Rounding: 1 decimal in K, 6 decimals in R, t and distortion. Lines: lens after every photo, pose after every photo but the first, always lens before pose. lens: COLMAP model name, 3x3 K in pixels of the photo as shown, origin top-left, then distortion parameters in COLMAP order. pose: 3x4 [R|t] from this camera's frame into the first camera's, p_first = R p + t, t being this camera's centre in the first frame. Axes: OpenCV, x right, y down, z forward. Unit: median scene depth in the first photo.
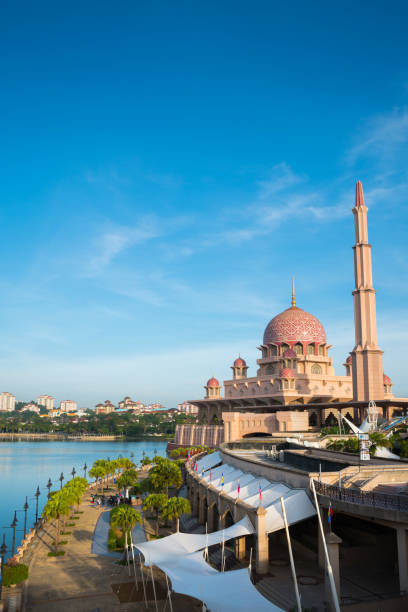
lens RADIAL K [[497.8, 0, 207.7], [0, 497.8, 344.0], [0, 0, 1]] dist [-0.066364, 0.002361]
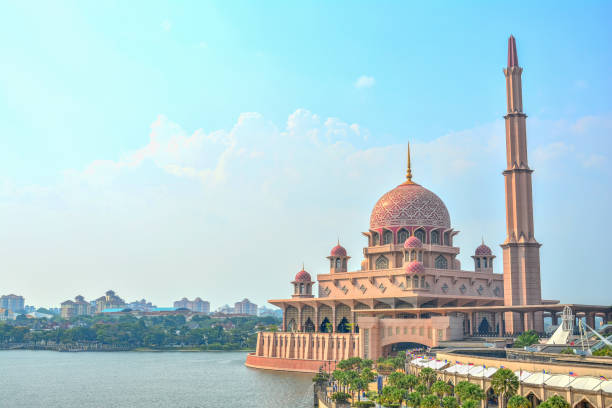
lens RADIAL K [[724.2, 0, 306.0], [0, 724.2, 204.0], [0, 0, 1]] dist [-0.029149, 0.013273]
pose [[0.987099, 0.028416, 0.157571, -0.178924], [-0.026205, 0.999527, -0.016094, -0.018404], [-0.157954, 0.011757, 0.987377, -0.109802]]
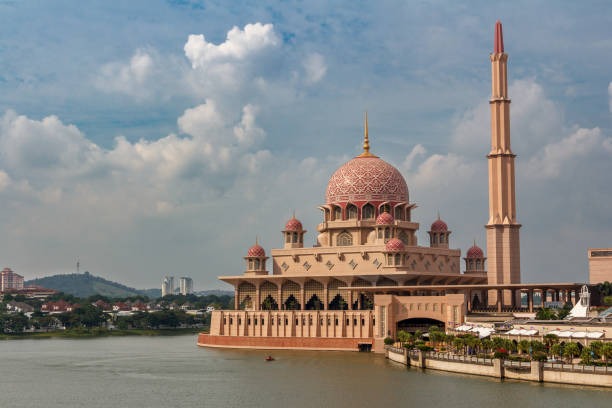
lens RADIAL K [[1014.4, 0, 306.0], [0, 1014.4, 204.0], [0, 0, 1]] dist [0.014248, 0.002744]
pose [[0.904762, 0.031347, 0.424762, -0.598357], [-0.054625, 0.997592, 0.042734, -0.062929], [-0.422399, -0.061867, 0.904296, -0.375117]]
